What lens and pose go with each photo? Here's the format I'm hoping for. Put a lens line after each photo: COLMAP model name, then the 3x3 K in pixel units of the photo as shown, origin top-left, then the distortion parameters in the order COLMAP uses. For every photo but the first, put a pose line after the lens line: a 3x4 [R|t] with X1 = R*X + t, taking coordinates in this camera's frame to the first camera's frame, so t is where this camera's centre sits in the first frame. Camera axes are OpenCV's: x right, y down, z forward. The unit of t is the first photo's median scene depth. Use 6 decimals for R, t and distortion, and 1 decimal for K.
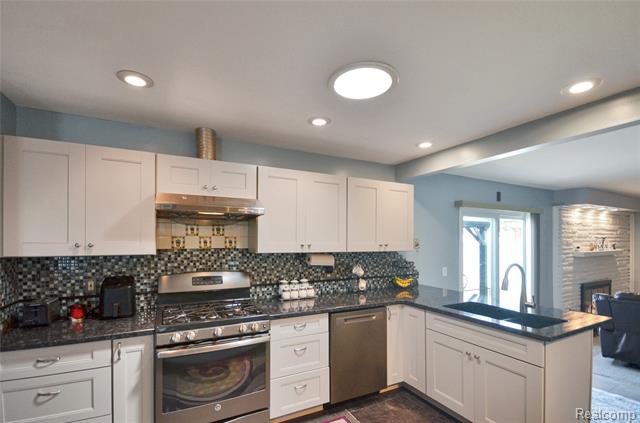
lens RADIAL K [[291.4, 0, 315.9], [0, 291.4, 237.8], [0, 0, 1]] dist [-0.001582, -0.000784]
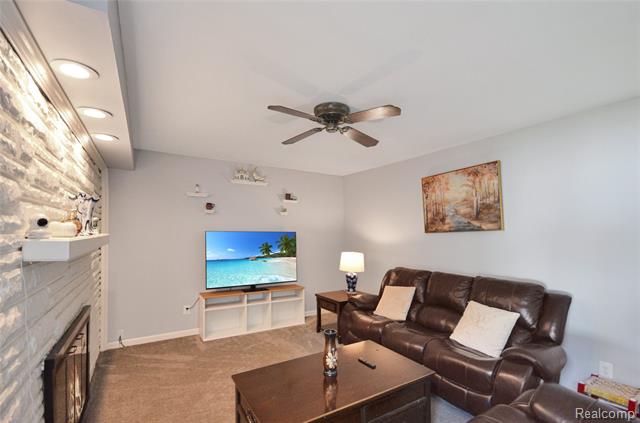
lens RADIAL K [[288.6, 0, 316.7], [0, 288.6, 230.5], [0, 0, 1]] dist [-0.001749, -0.000920]
pose [[-0.067638, 0.005130, 0.997697, 1.118239], [-0.015765, 0.999856, -0.006210, 0.064377], [-0.997585, -0.016149, -0.067547, 1.360617]]
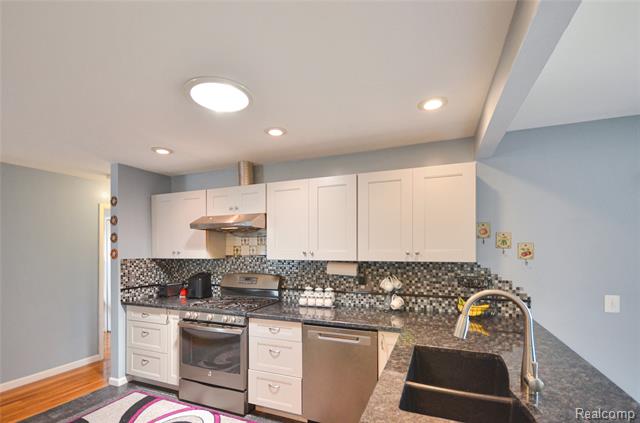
lens RADIAL K [[292.6, 0, 314.4], [0, 292.6, 245.3], [0, 0, 1]] dist [0.003623, -0.000161]
pose [[0.651880, -0.016141, -0.758150, 0.632735], [0.016110, 0.999843, -0.007435, 0.006171], [0.758151, -0.007367, 0.652038, 0.310664]]
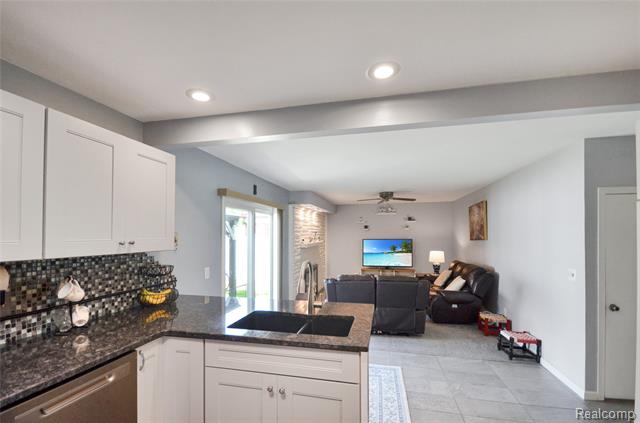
lens RADIAL K [[288.6, 0, 316.7], [0, 288.6, 230.5], [0, 0, 1]] dist [-0.001749, -0.000920]
pose [[0.646367, 0.005482, 0.763007, 0.030267], [-0.001167, 0.999980, -0.006197, 0.001936], [-0.763026, 0.003115, 0.646360, 0.307646]]
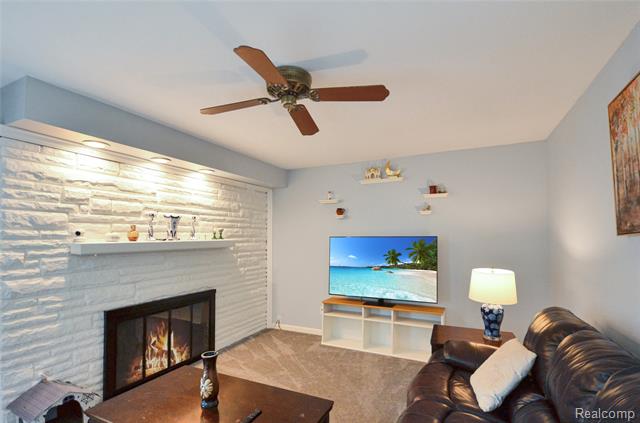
lens RADIAL K [[301.6, 0, 318.7], [0, 301.6, 235.5], [0, 0, 1]] dist [-0.002362, -0.000549]
pose [[0.802197, 0.001092, 0.597059, 1.584664], [-0.001830, 0.999998, 0.000630, 0.061124], [-0.597057, -0.001598, 0.802197, 0.699750]]
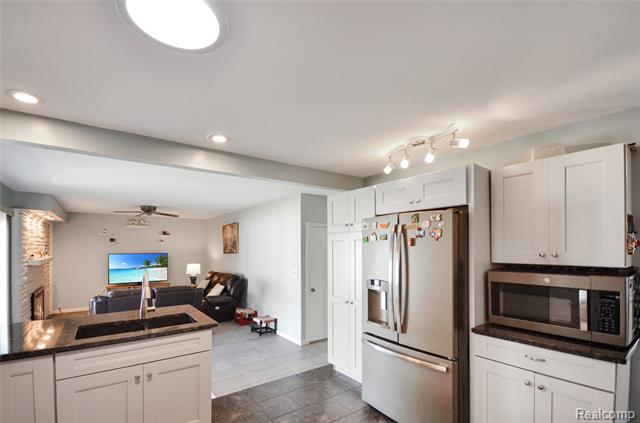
lens RADIAL K [[292.6, 0, 314.4], [0, 292.6, 245.3], [0, 0, 1]] dist [0.003623, -0.000161]
pose [[-0.157402, 0.007322, 0.987507, -0.307316], [-0.008680, 0.999924, -0.008798, 0.001349], [-0.987496, -0.009956, -0.157327, 0.429734]]
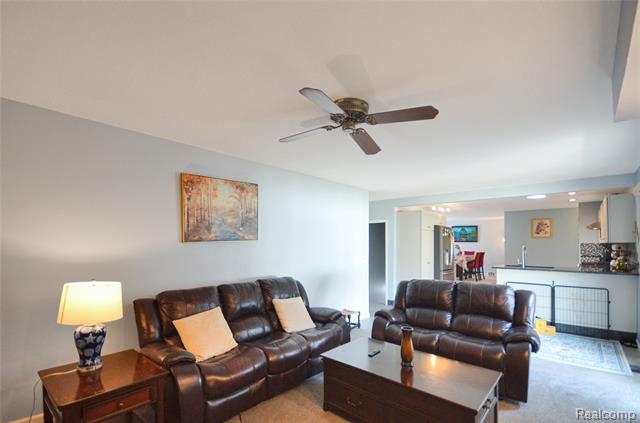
lens RADIAL K [[292.6, 0, 314.4], [0, 292.6, 245.3], [0, 0, 1]] dist [0.003623, -0.000161]
pose [[-0.936615, -0.005997, -0.350308, 2.262385], [-0.004217, 0.999974, -0.005844, 0.075202], [0.350334, -0.003996, -0.936616, 1.921757]]
